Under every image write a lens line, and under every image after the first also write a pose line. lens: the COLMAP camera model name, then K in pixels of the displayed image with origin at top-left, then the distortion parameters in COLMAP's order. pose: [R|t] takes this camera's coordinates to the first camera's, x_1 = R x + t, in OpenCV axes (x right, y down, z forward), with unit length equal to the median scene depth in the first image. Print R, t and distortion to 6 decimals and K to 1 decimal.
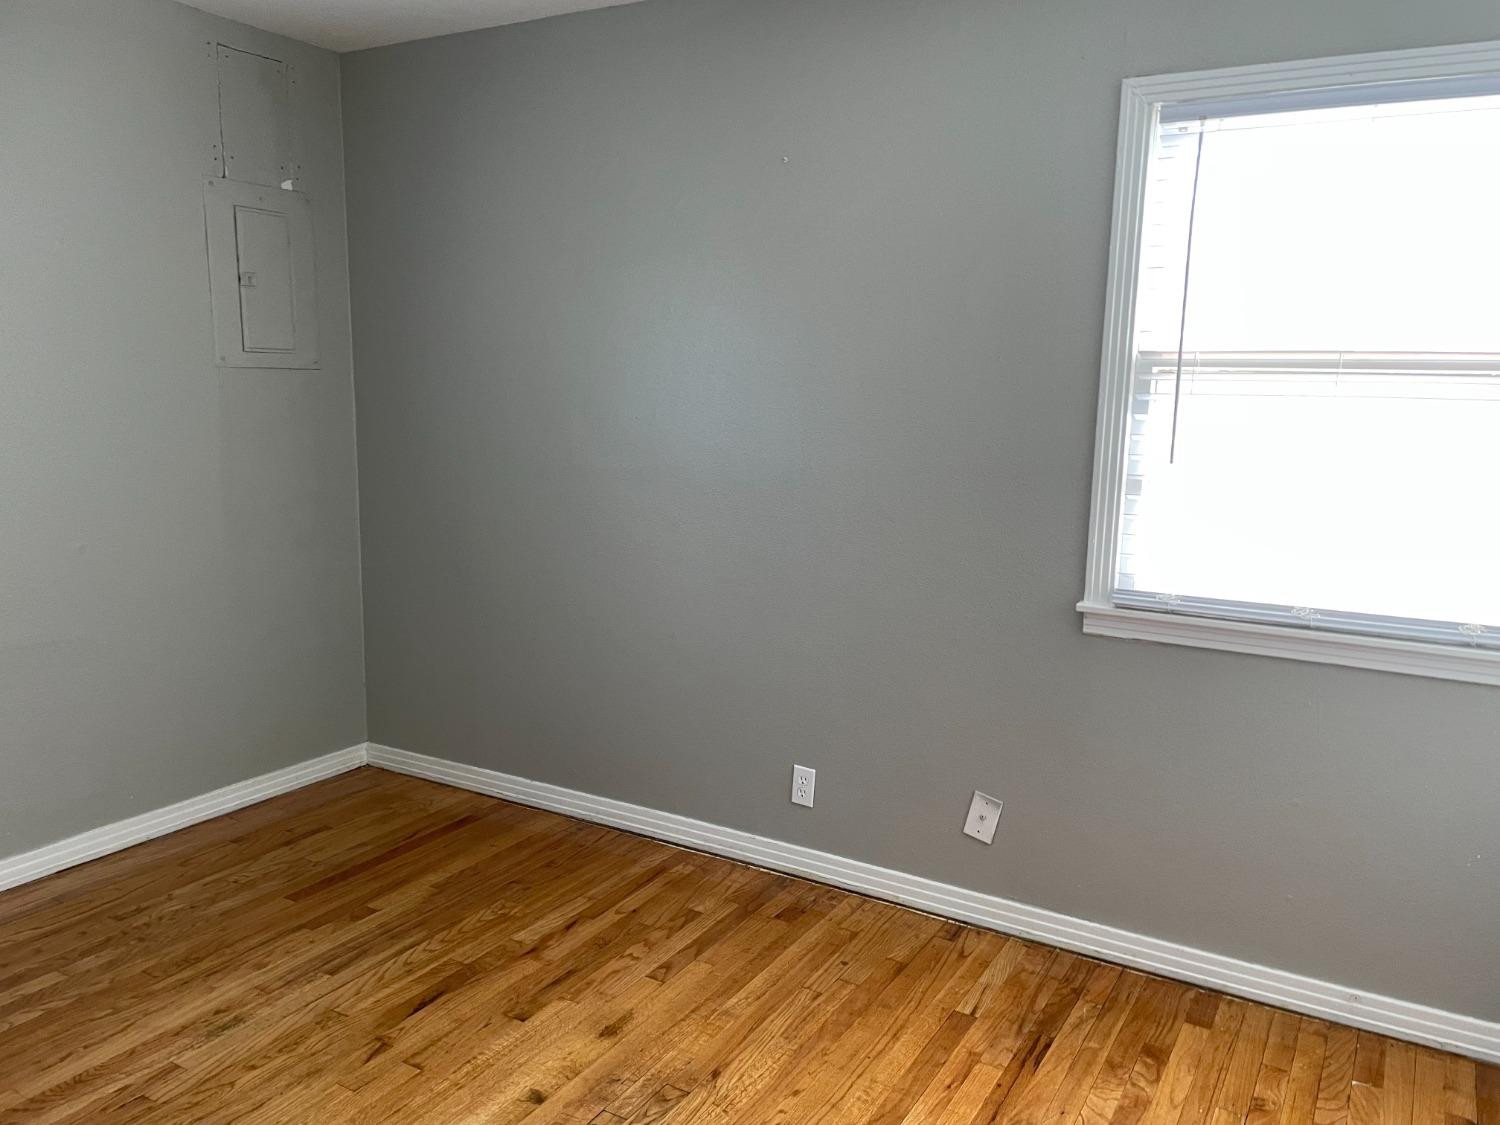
lens RADIAL K [[1133.6, 0, 757.6], [0, 1133.6, 563.0], [0, 0, 1]] dist [0.103776, -0.132715]
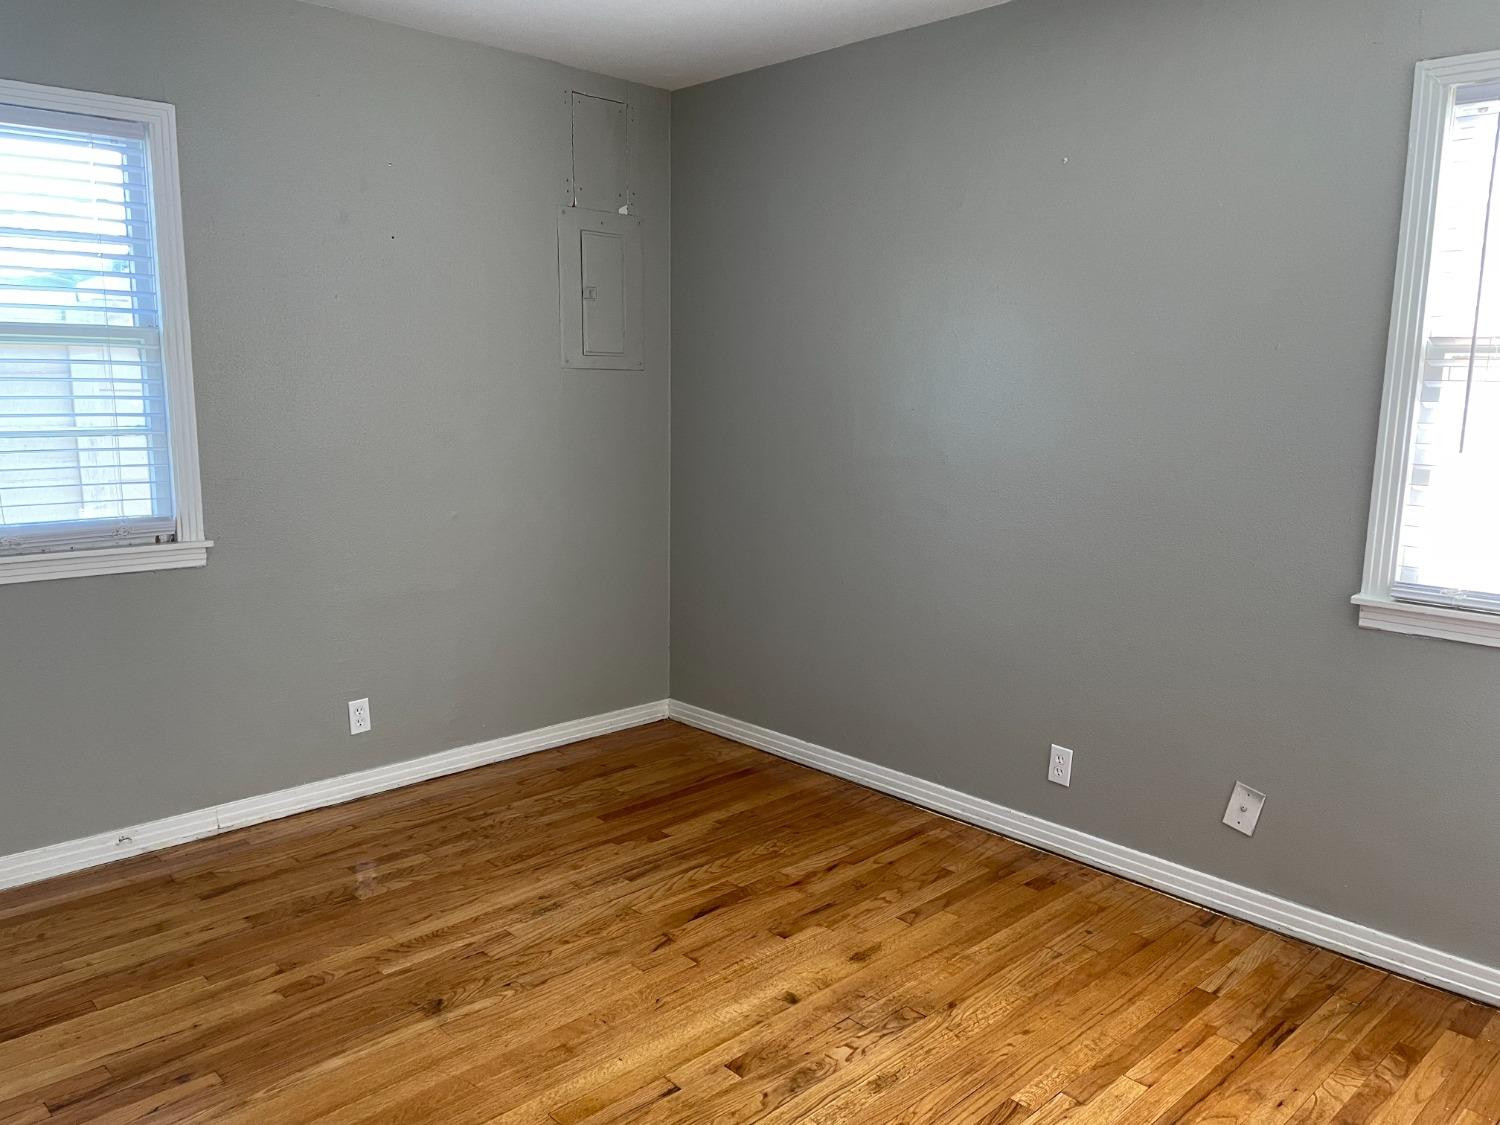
lens RADIAL K [[1131.0, 0, 740.7], [0, 1131.0, 570.0], [0, 0, 1]] dist [0.103021, -0.134594]
pose [[0.960972, 0.039964, -0.273744, 0.046498], [-0.038823, 0.999200, 0.009585, 0.024404], [0.273908, 0.001416, 0.961755, -0.092493]]
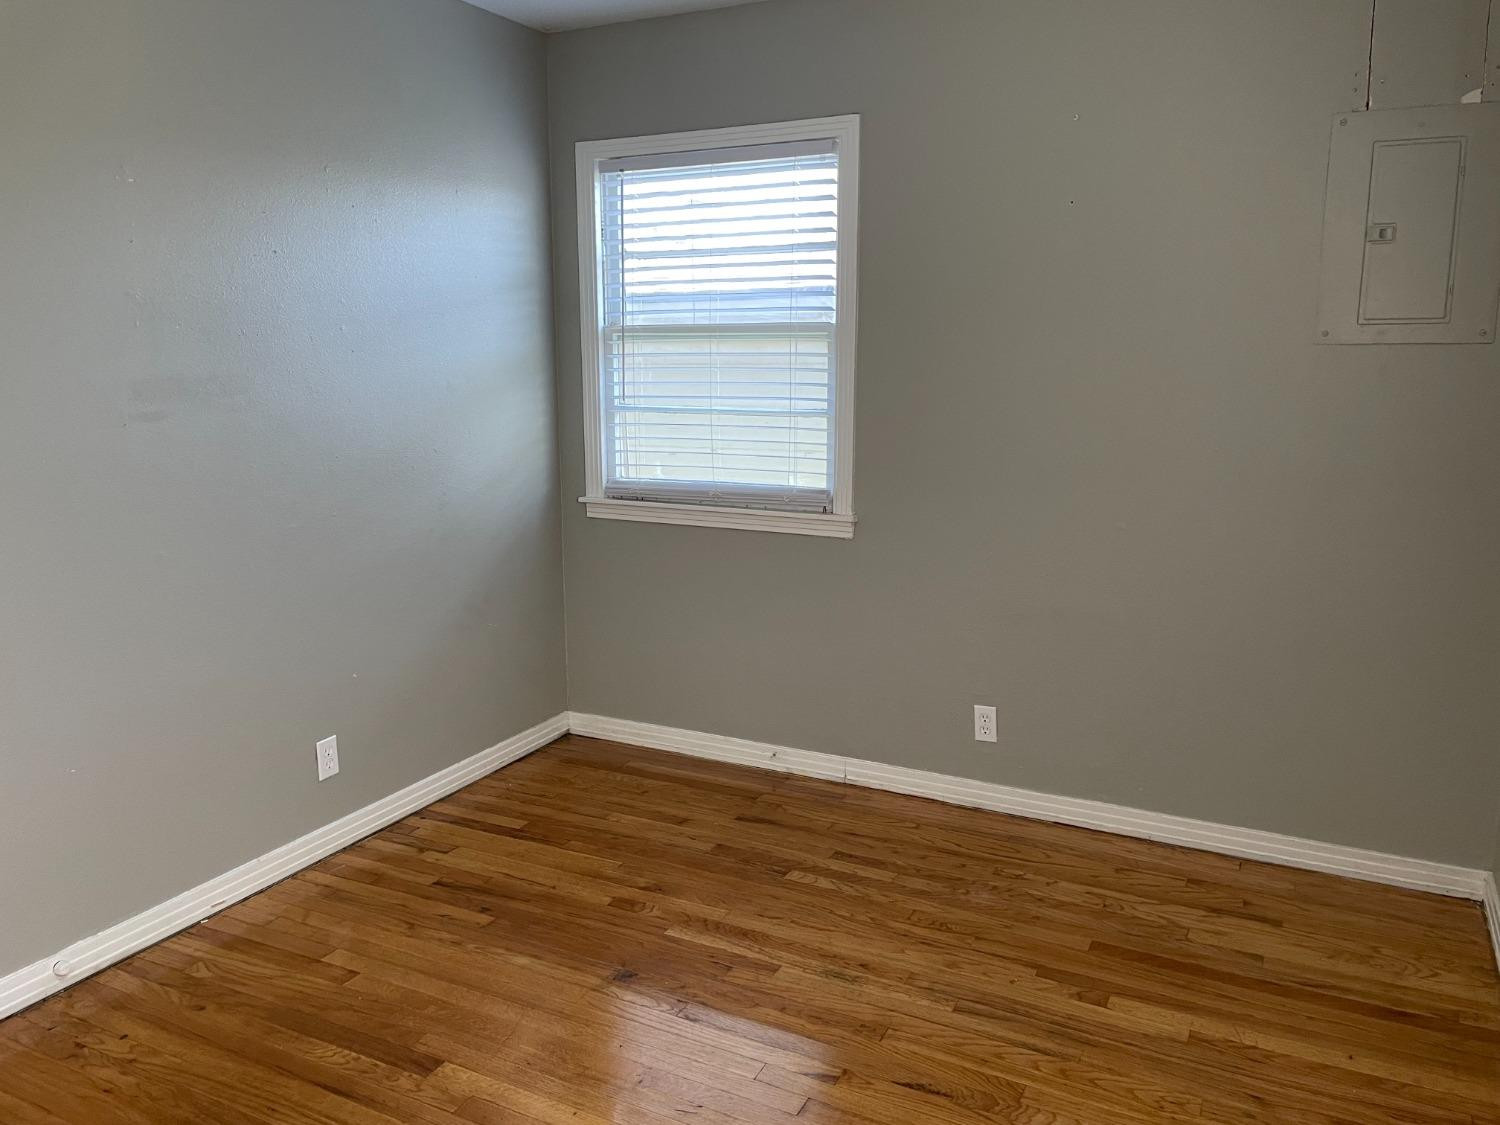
lens RADIAL K [[1133.6, 0, 757.6], [0, 1133.6, 563.0], [0, 0, 1]] dist [0.103776, -0.132715]
pose [[0.058764, 0.166071, -0.984361, 0.476208], [-0.153964, 0.975775, 0.155431, -0.111903], [0.986327, 0.142422, 0.082910, 0.739935]]
